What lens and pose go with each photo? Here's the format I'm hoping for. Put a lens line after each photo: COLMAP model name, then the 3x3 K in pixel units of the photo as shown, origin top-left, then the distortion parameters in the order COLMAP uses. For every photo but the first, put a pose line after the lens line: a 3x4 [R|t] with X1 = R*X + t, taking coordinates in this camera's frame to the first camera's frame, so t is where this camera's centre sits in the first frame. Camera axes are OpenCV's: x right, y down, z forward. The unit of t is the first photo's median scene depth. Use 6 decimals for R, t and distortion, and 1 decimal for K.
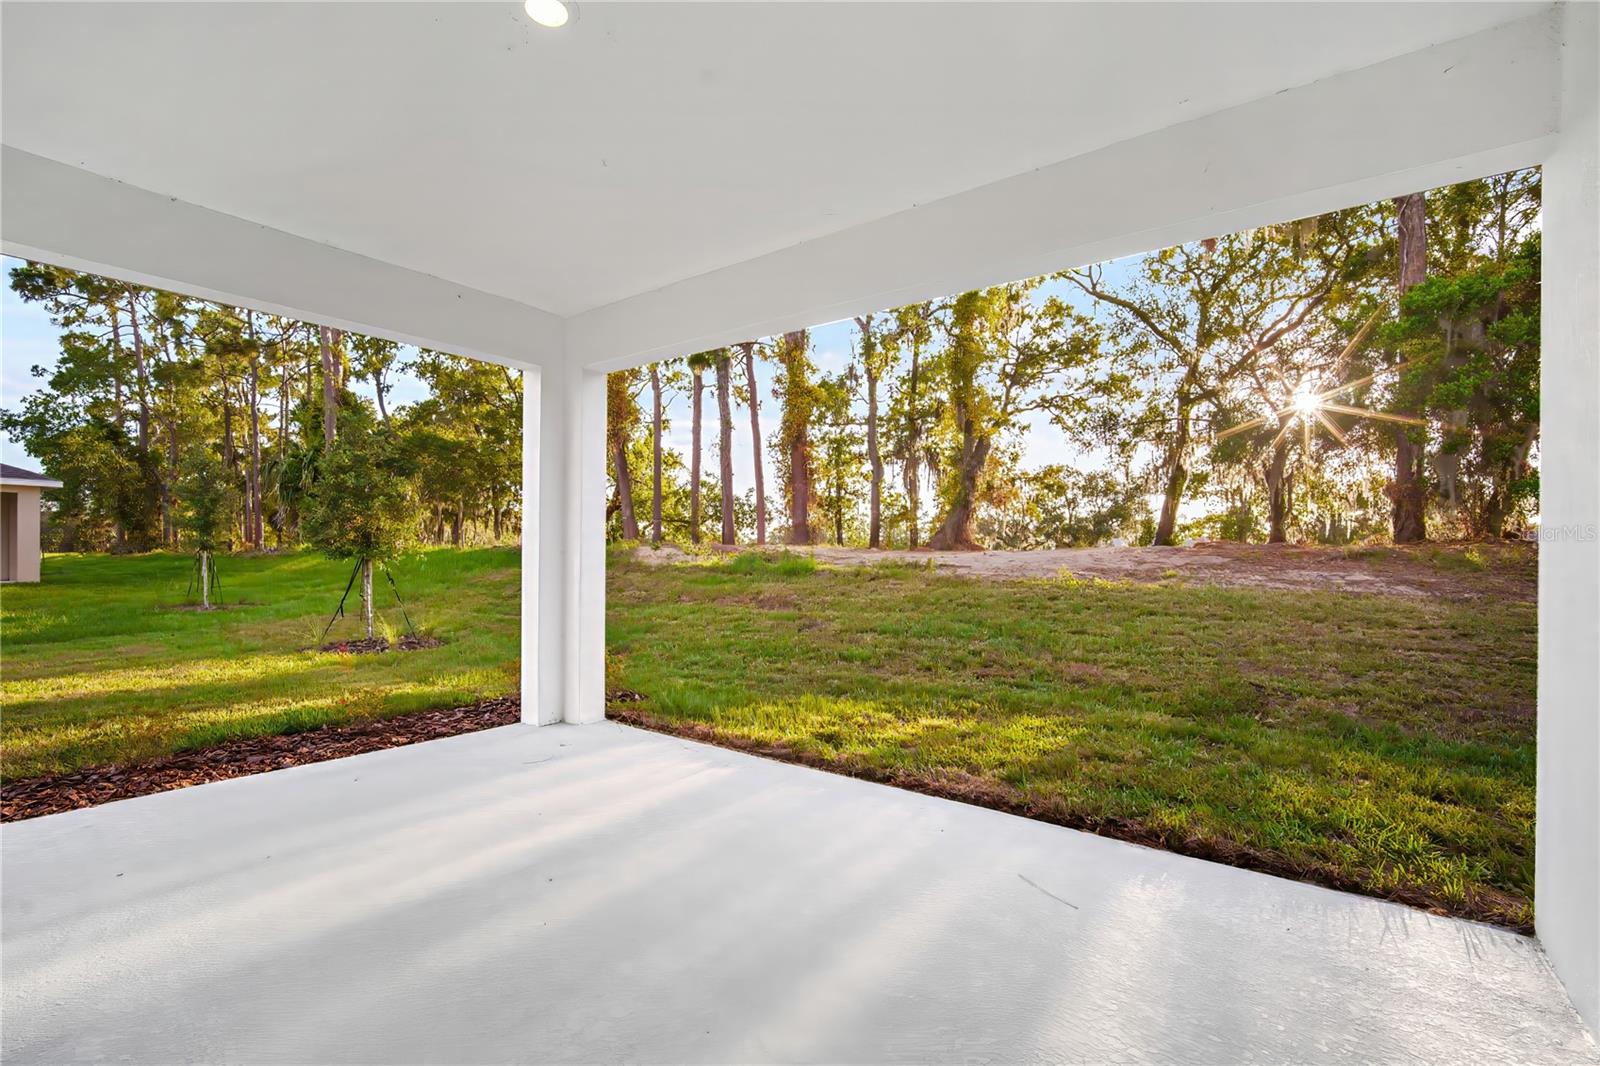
lens RADIAL K [[697.3, 0, 799.4], [0, 697.3, 540.9], [0, 0, 1]] dist [-0.002112, -0.000912]
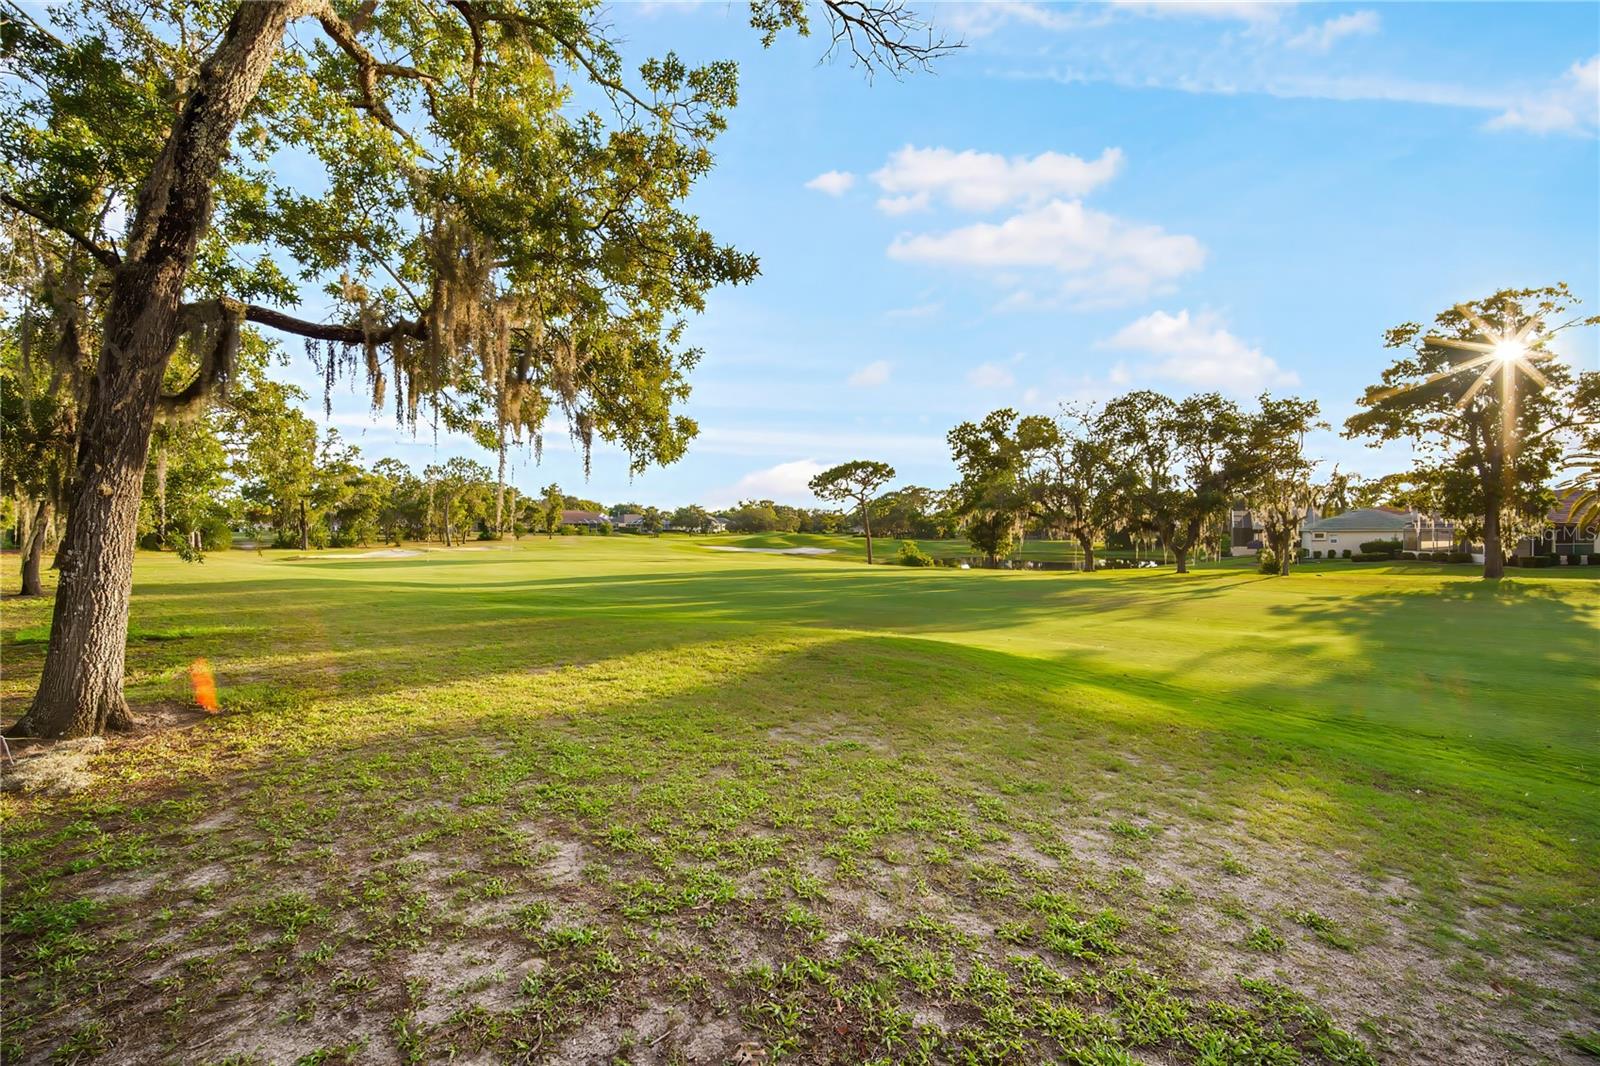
lens RADIAL K [[697.3, 0, 798.4], [0, 697.3, 533.4], [0, 0, 1]] dist [-0.002112, -0.000912]
pose [[0.987093, -0.013716, -0.159562, 0.191021], [0.014827, 0.999873, 0.005775, 0.004844], [0.159463, -0.008066, 0.987171, 0.381381]]
